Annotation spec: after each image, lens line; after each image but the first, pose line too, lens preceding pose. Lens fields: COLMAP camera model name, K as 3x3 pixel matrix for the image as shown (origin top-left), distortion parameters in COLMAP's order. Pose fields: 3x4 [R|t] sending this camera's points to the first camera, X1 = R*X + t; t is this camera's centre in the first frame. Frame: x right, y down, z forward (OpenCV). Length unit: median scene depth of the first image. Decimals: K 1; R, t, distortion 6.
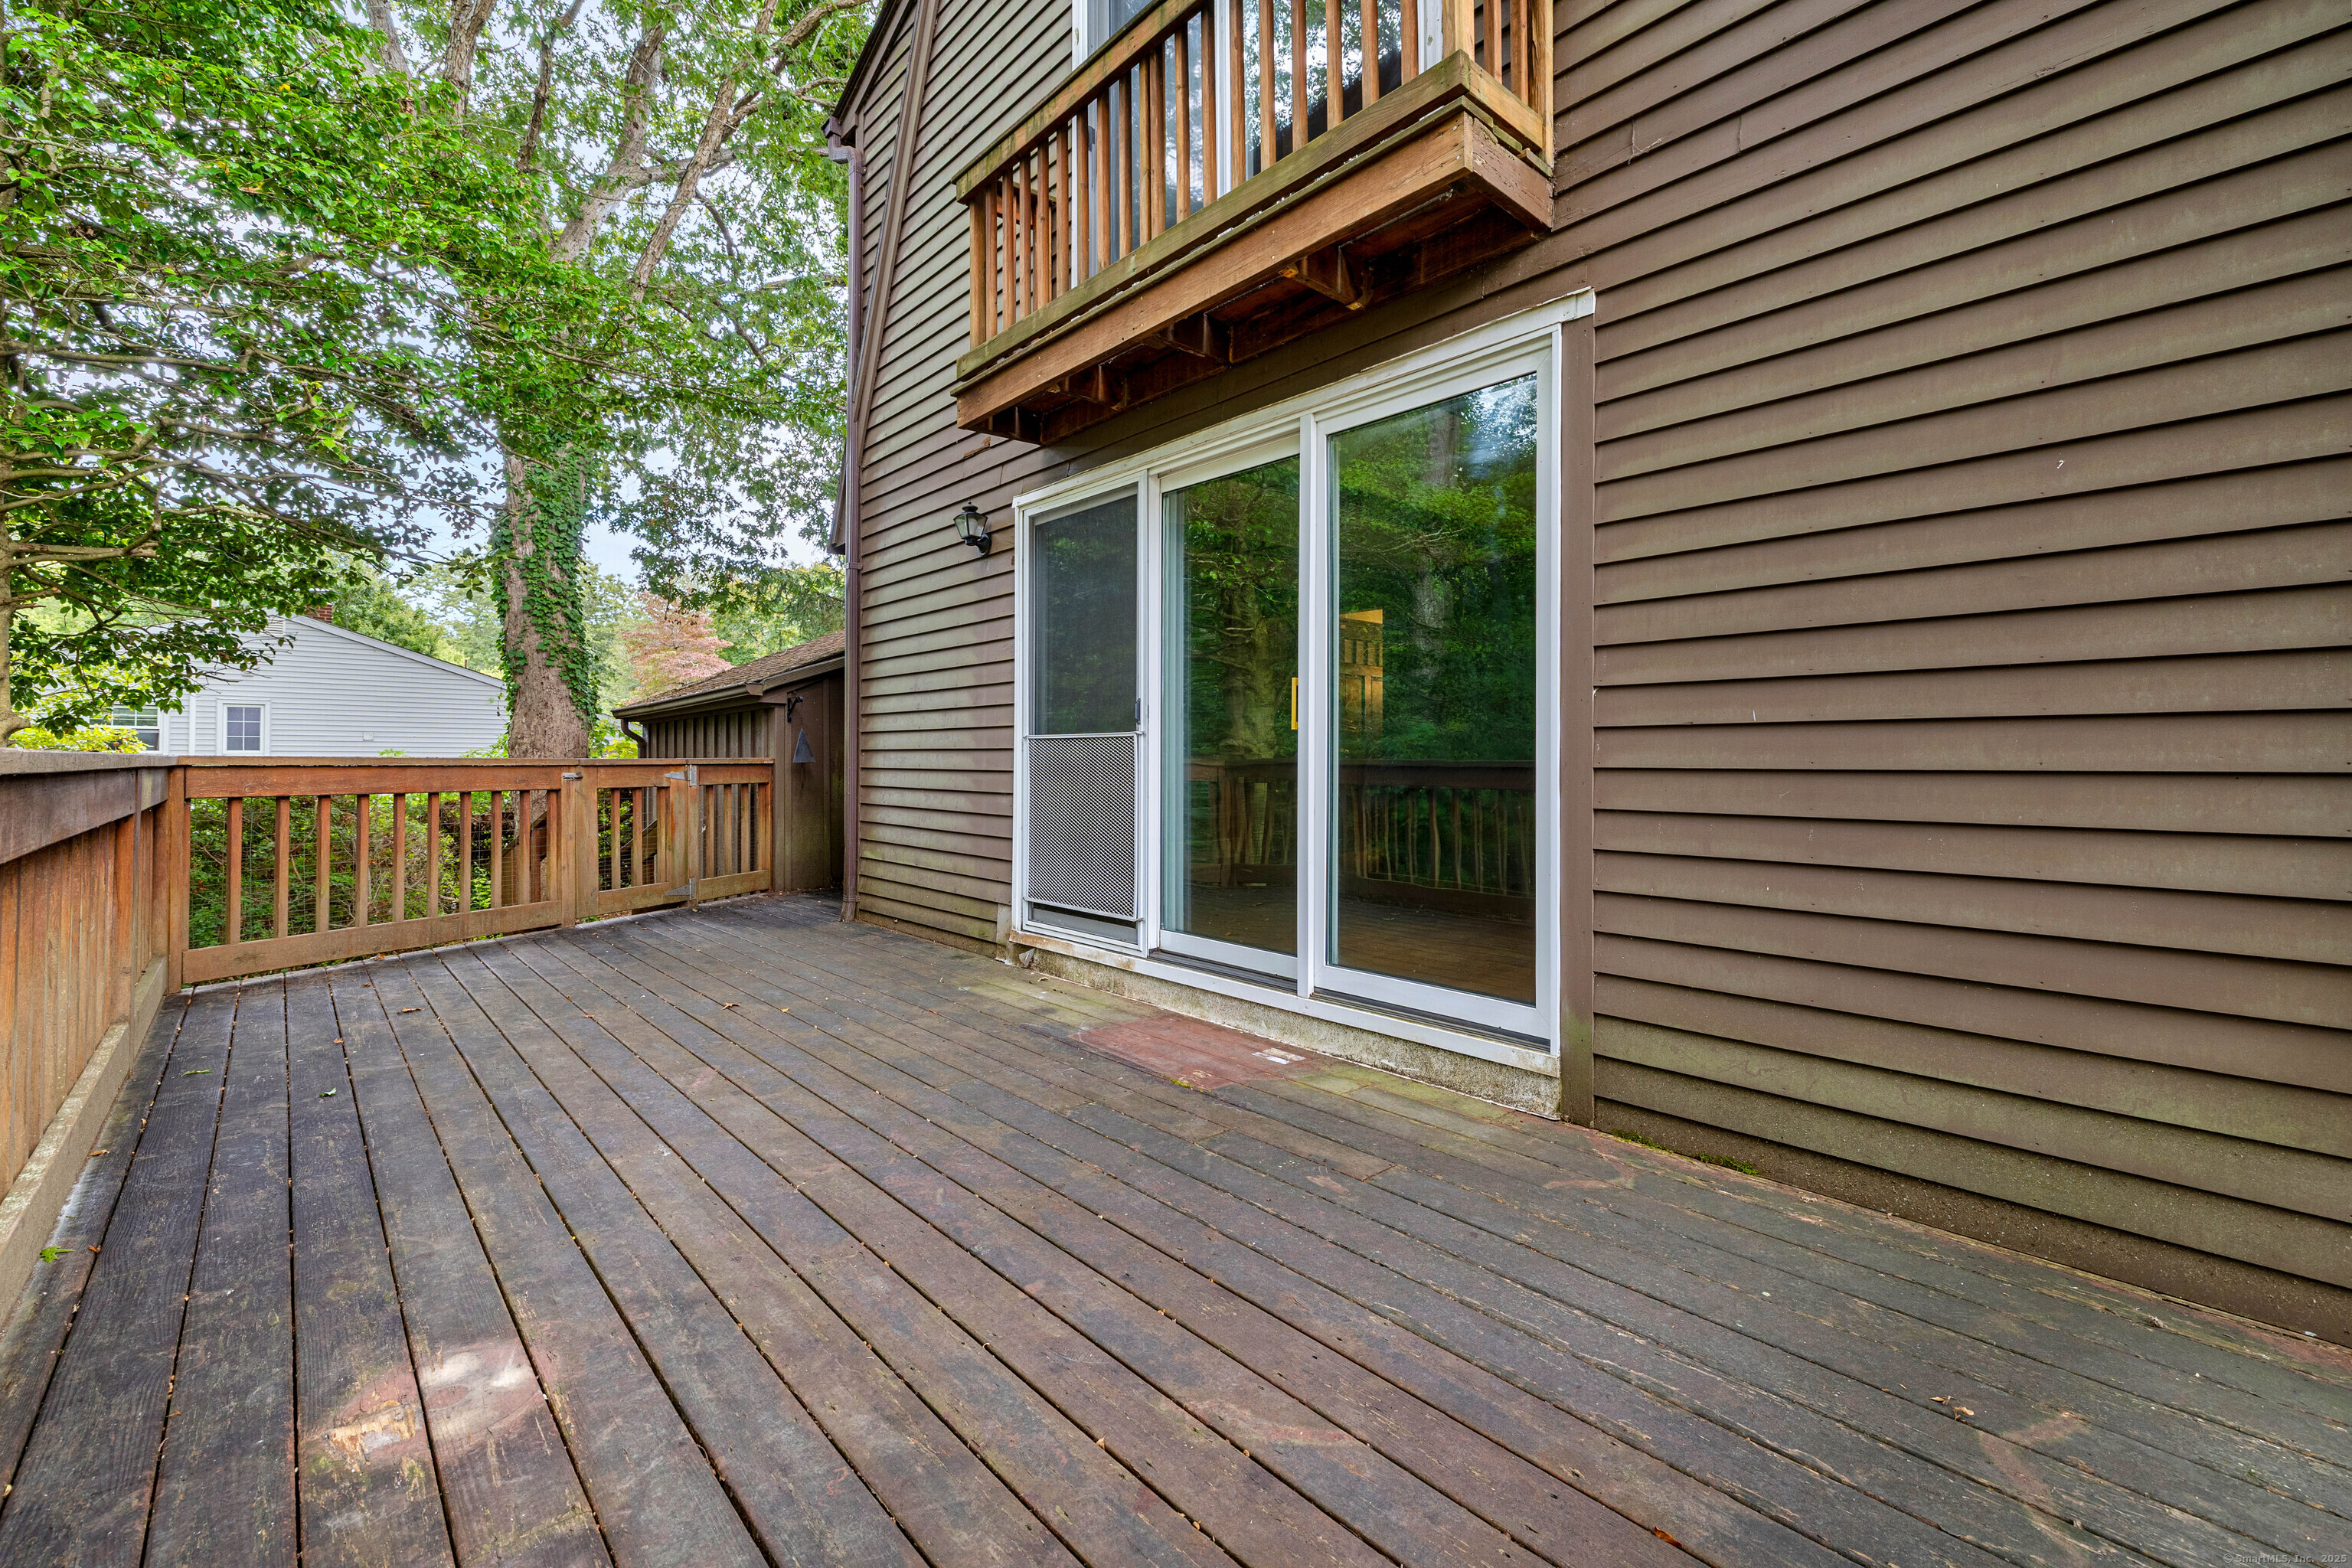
lens RADIAL K [[986.5, 0, 1171.3], [0, 986.5, 781.9], [0, 0, 1]] dist [0.001433, 0.000052]
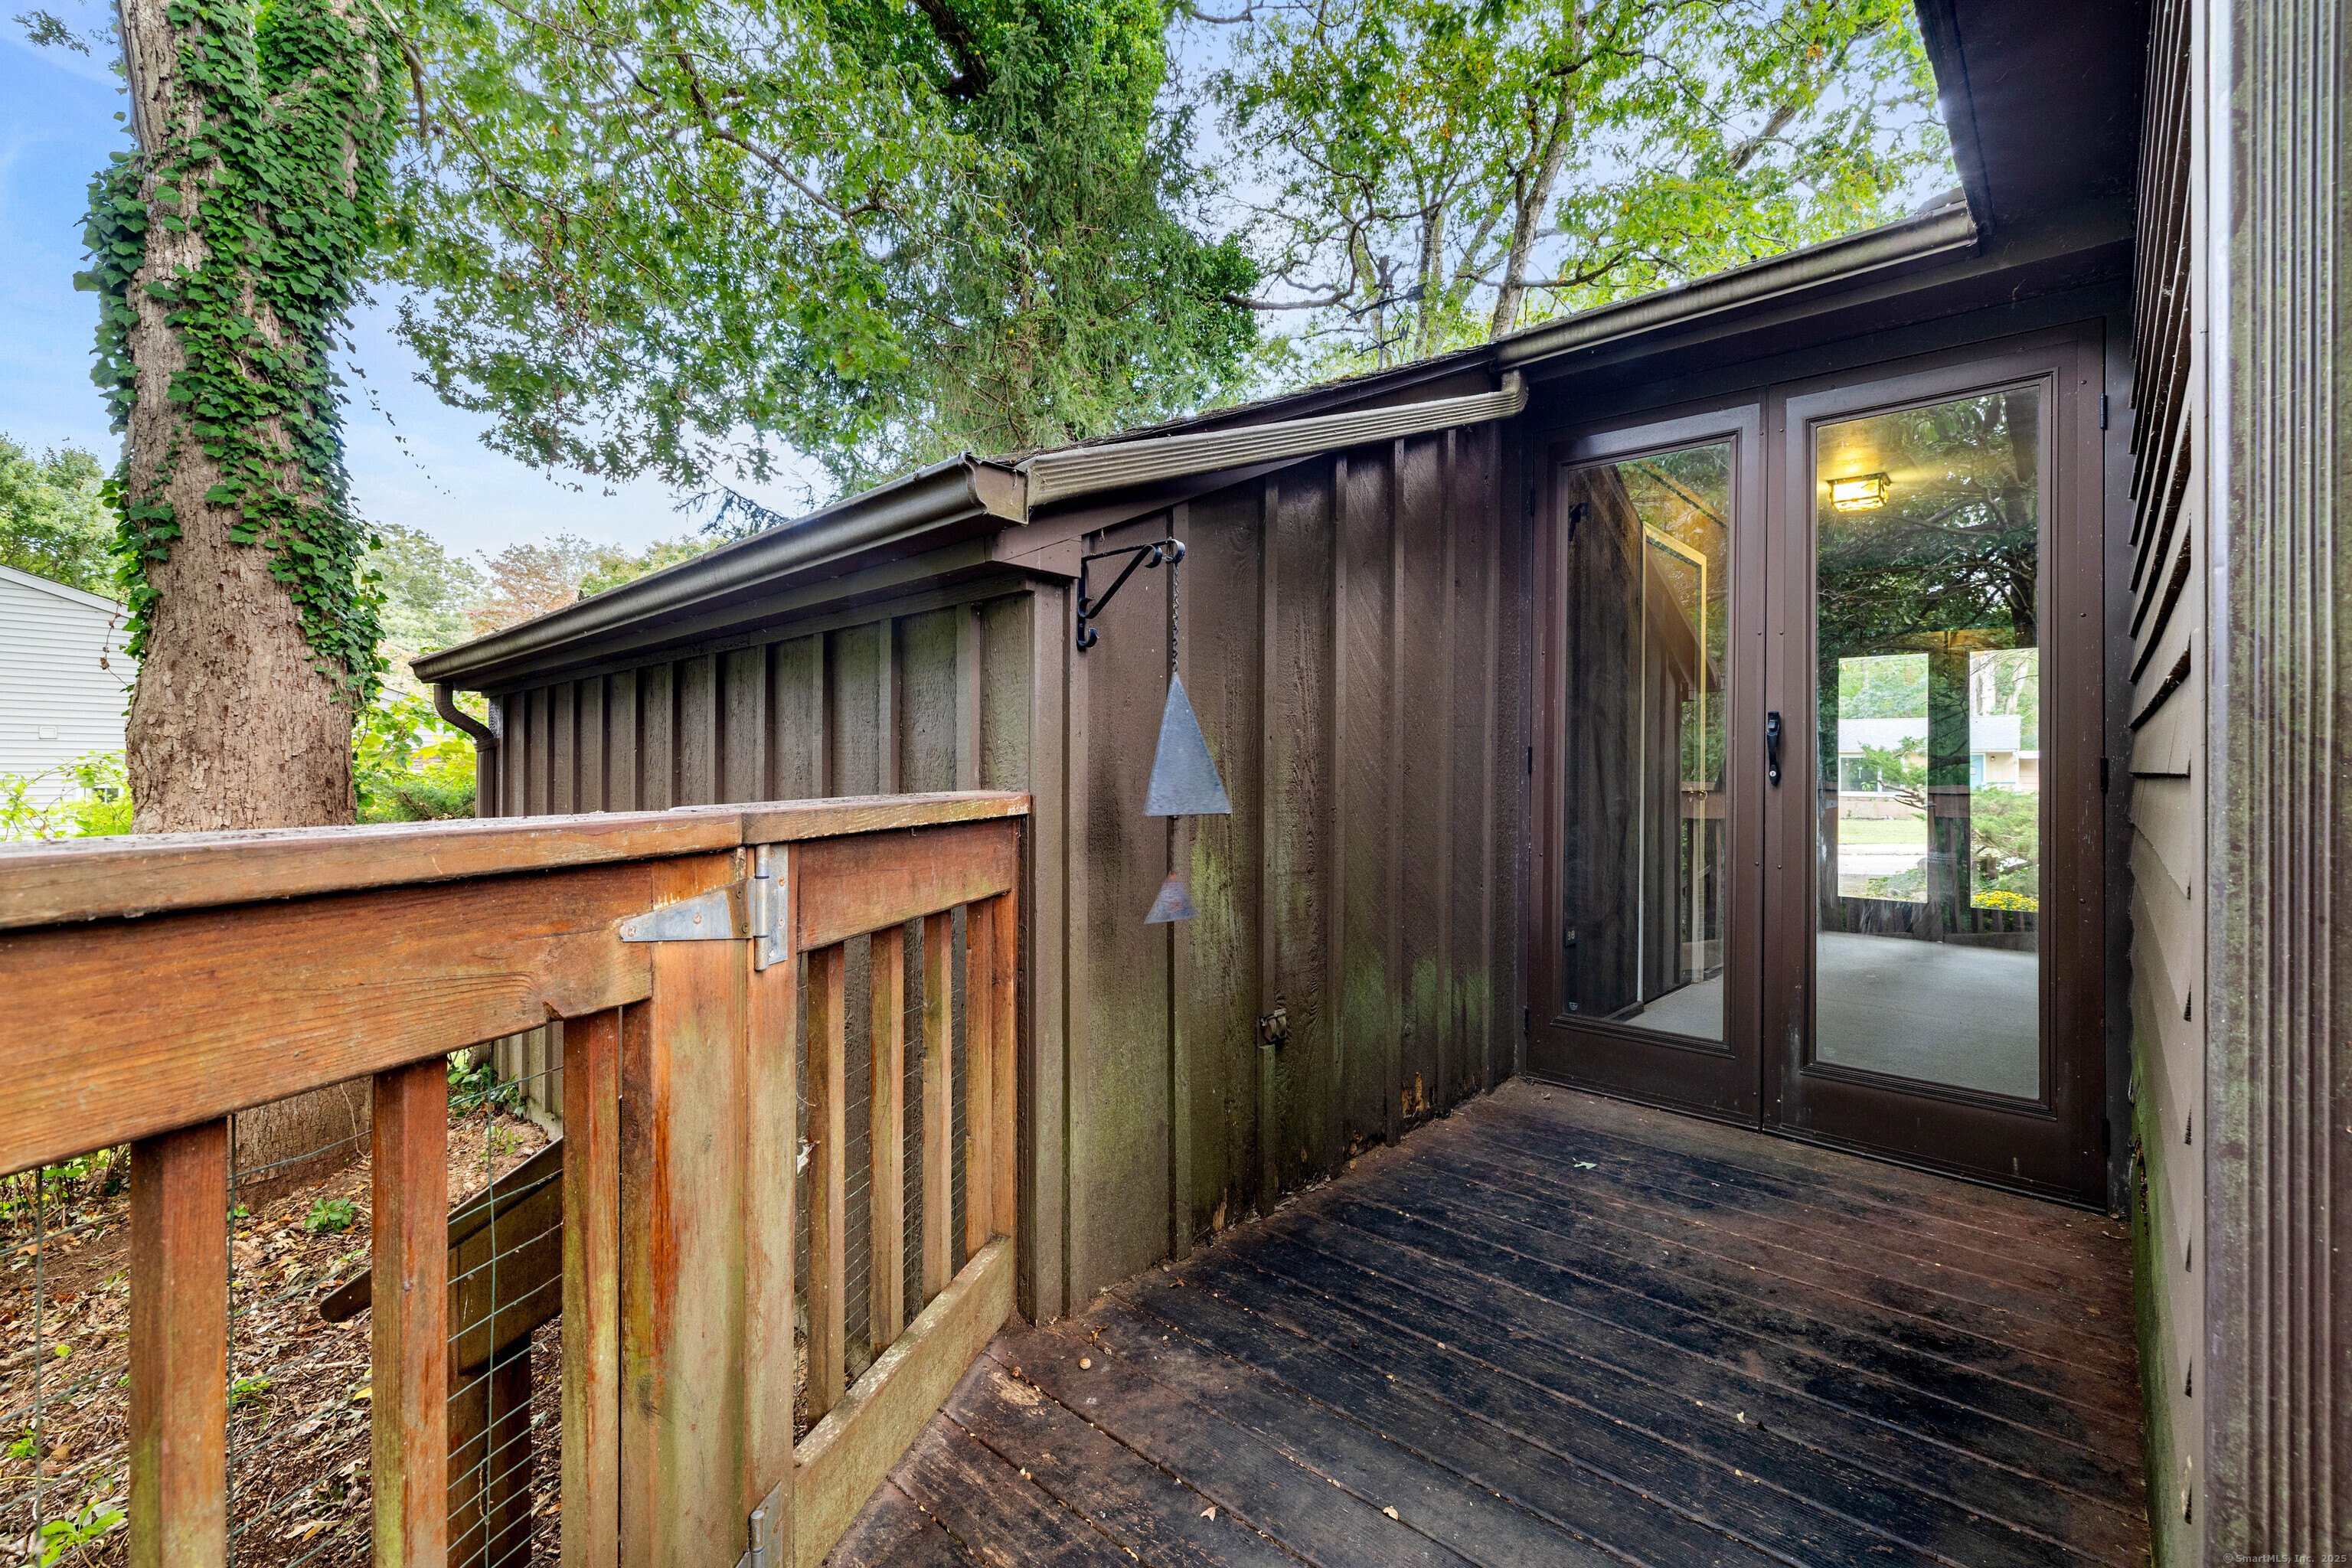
lens RADIAL K [[1014.0, 0, 1169.8], [0, 1014.0, 790.5], [0, 0, 1]] dist [0.001117, 0.000173]
pose [[0.995543, 0.004060, 0.094220, -0.291544], [-0.003675, 0.999984, -0.004256, -0.017383], [-0.094235, 0.003890, 0.995542, 0.550812]]
